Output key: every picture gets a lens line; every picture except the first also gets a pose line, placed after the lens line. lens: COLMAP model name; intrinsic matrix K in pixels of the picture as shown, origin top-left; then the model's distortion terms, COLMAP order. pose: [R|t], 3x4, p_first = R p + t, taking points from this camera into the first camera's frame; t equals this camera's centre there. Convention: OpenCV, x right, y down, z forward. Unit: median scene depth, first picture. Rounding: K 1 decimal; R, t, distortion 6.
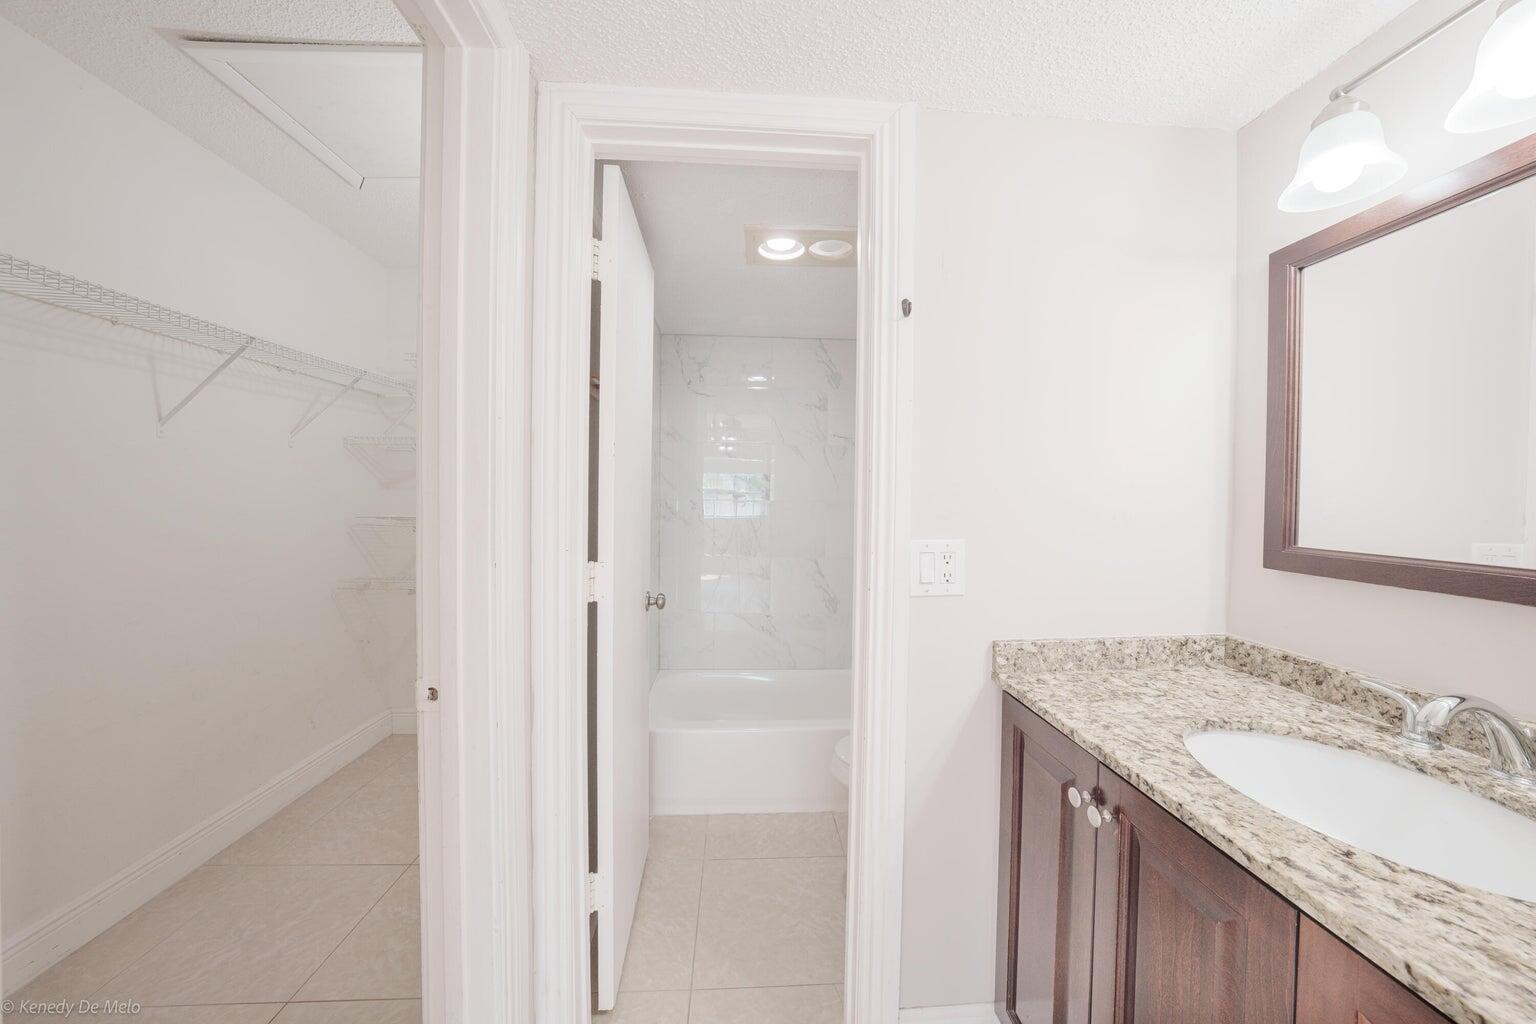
lens RADIAL K [[536.5, 0, 761.7], [0, 536.5, 498.4], [0, 0, 1]] dist [-0.008721, 0.002913]
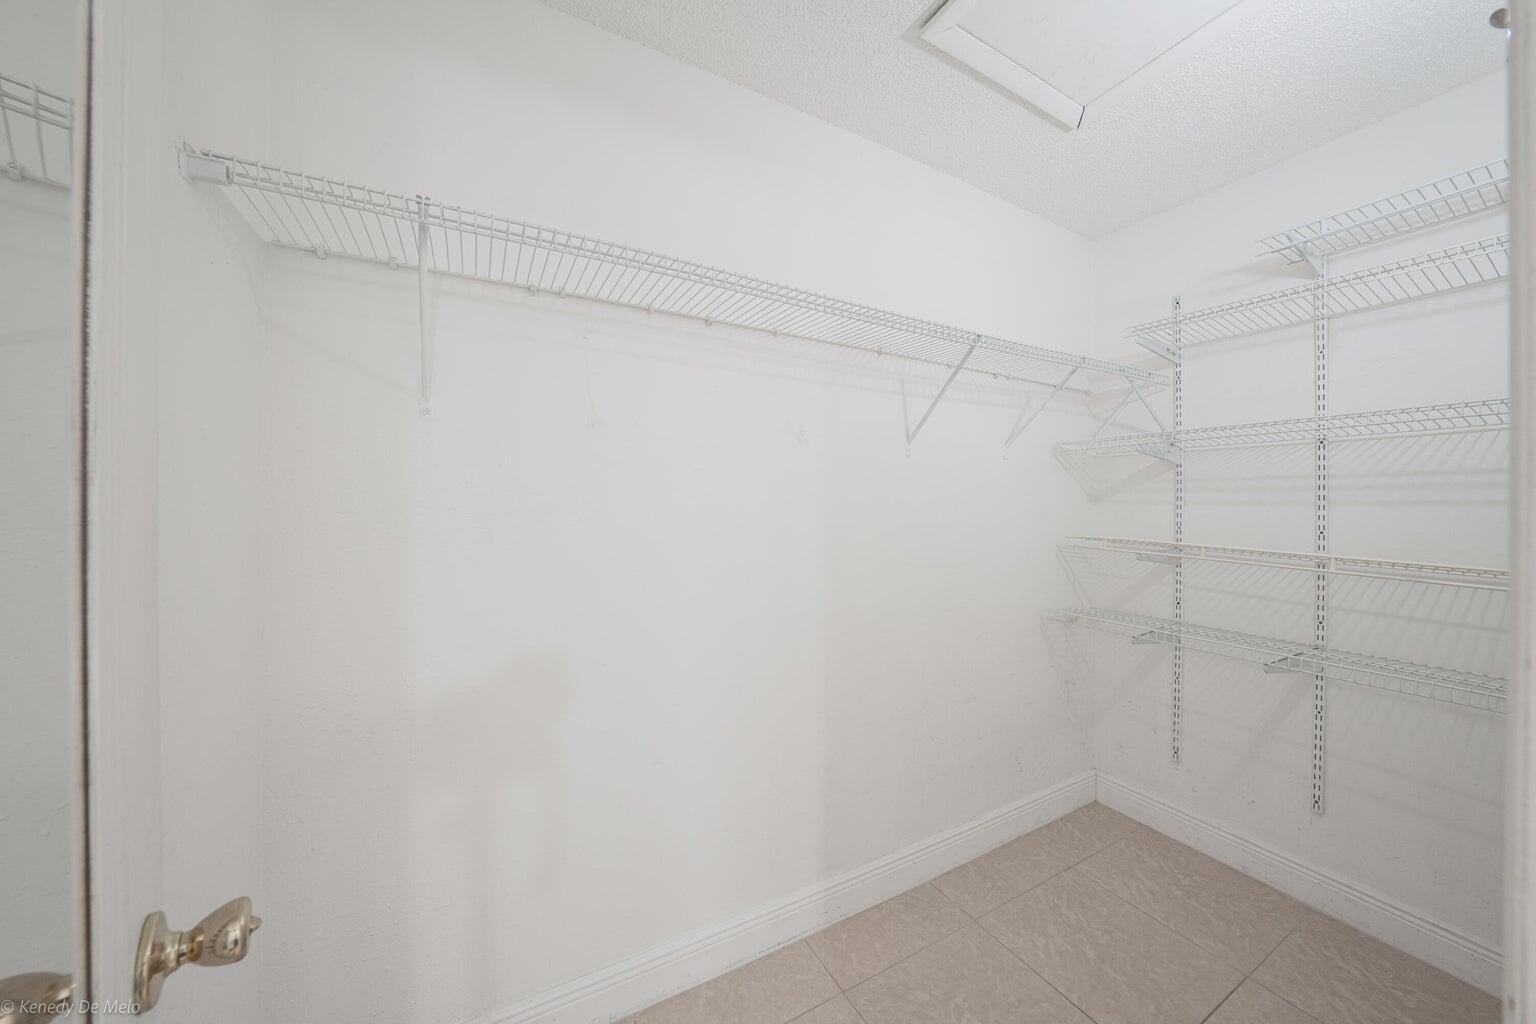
lens RADIAL K [[536.5, 0, 766.1], [0, 536.5, 501.9], [0, 0, 1]] dist [-0.008721, 0.002913]
pose [[0.447729, 0.003686, -0.894162, -0.236439], [-0.017619, 0.999834, -0.004701, -0.009295], [0.893996, 0.017859, 0.447720, 0.215275]]
